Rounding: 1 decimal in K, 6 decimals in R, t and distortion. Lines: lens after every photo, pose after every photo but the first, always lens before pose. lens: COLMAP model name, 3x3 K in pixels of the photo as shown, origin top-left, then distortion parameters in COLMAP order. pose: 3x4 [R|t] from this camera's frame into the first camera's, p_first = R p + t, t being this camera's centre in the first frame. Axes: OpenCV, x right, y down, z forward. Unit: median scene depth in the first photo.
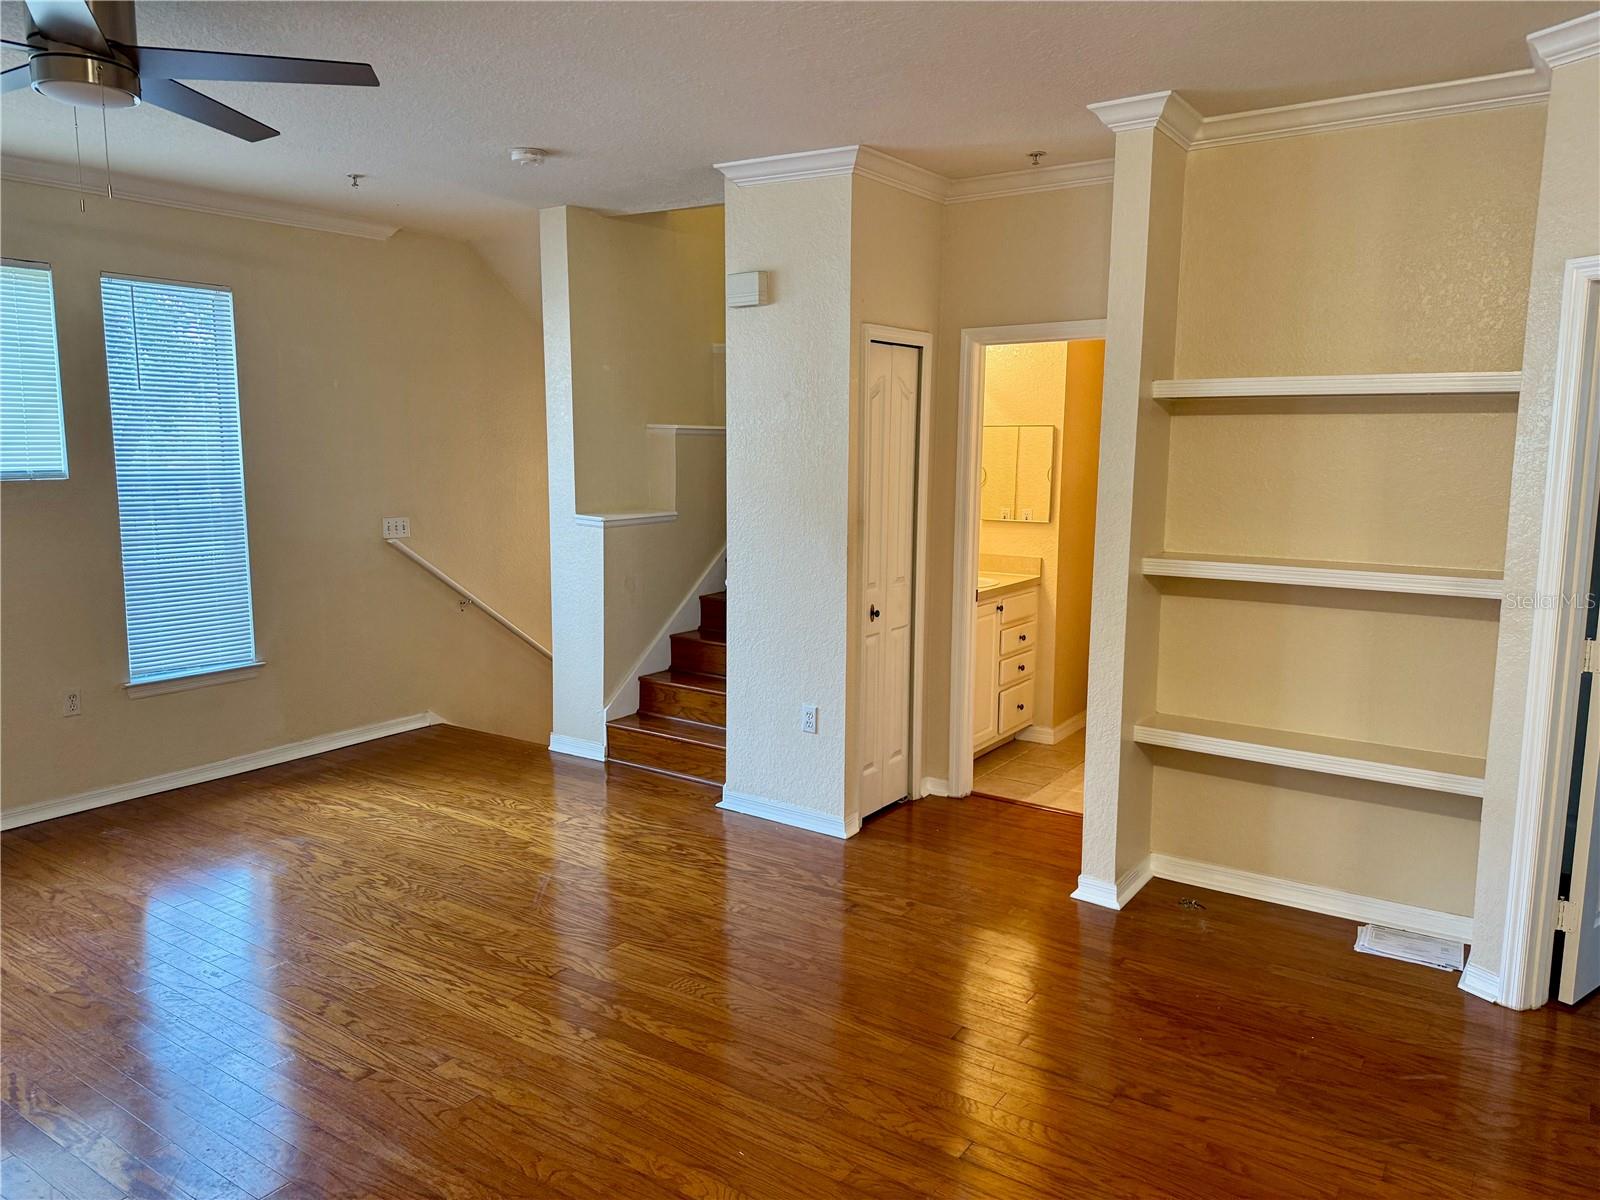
lens RADIAL K [[1123.7, 0, 780.3], [0, 1123.7, 600.6], [0, 0, 1]] dist [0.115503, -0.179756]
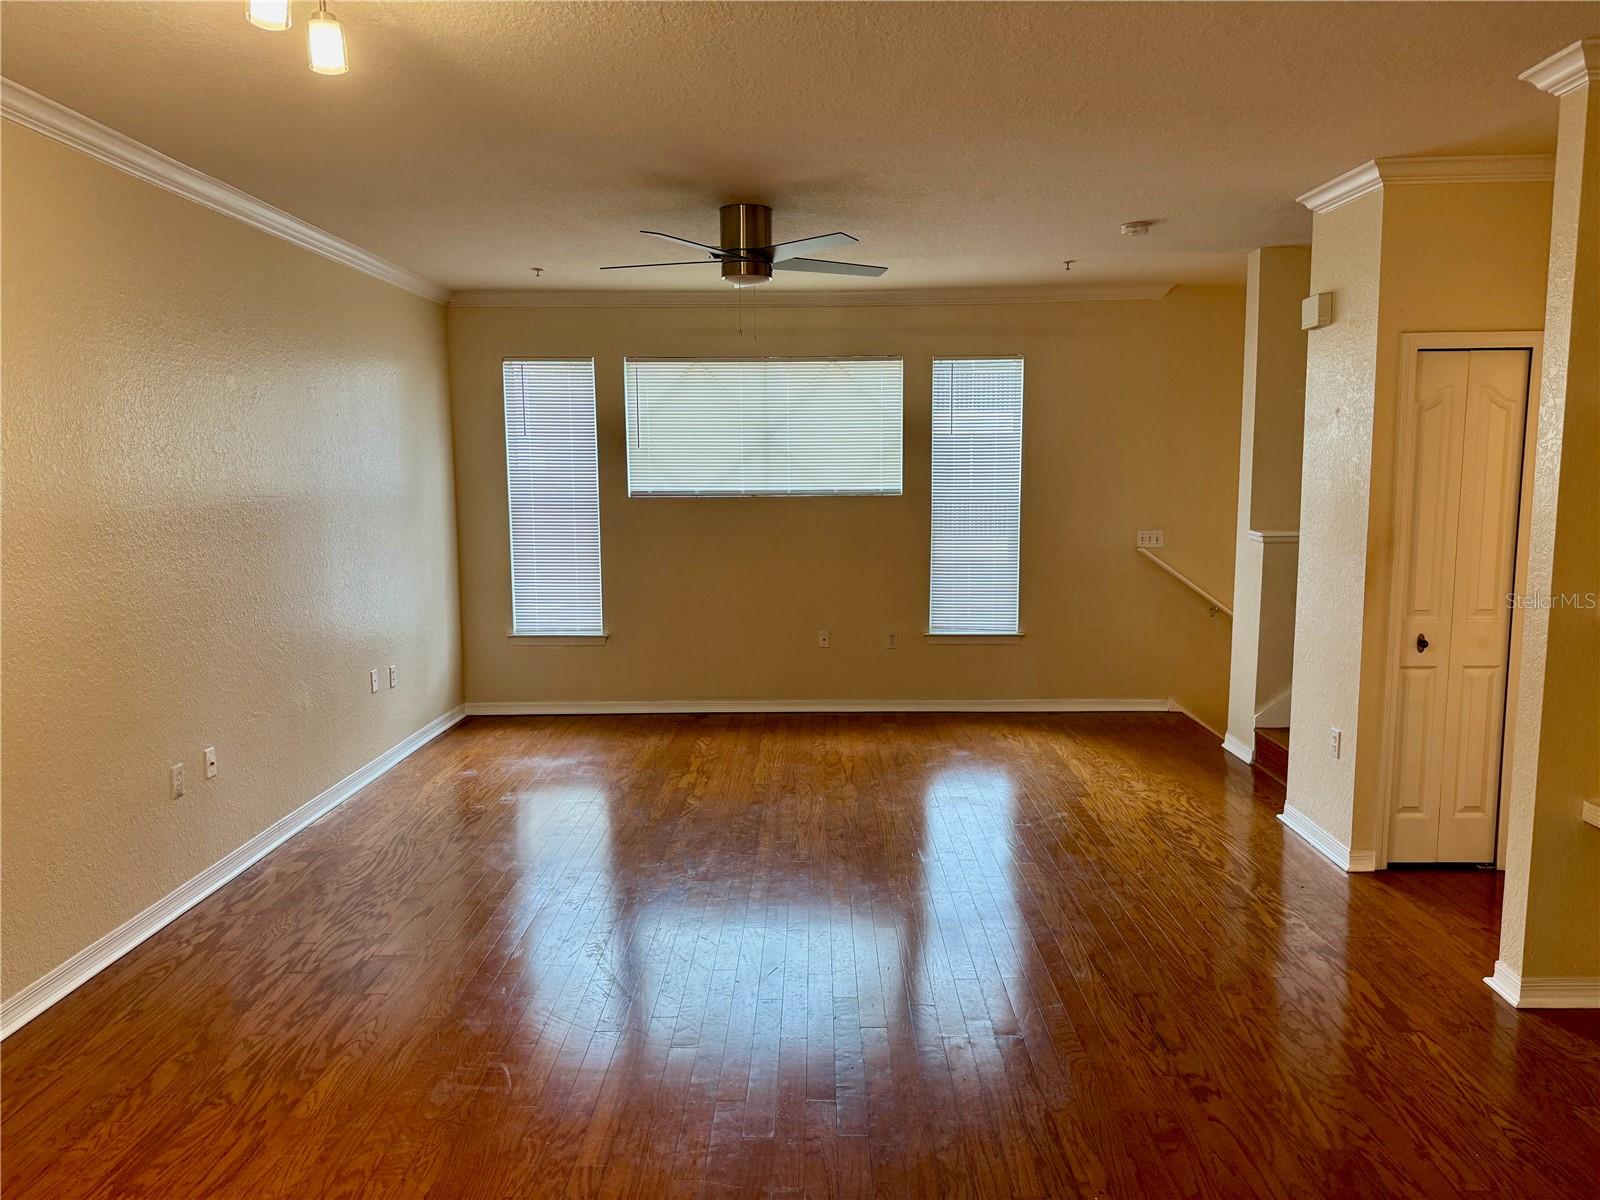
lens RADIAL K [[1123.7, 0, 780.3], [0, 1123.7, 600.6], [0, 0, 1]] dist [0.115503, -0.179756]
pose [[0.528828, 0.085845, -0.844377, 0.565777], [-0.106469, 0.993723, 0.034347, 0.000588], [0.842025, 0.071736, 0.534648, 0.056627]]
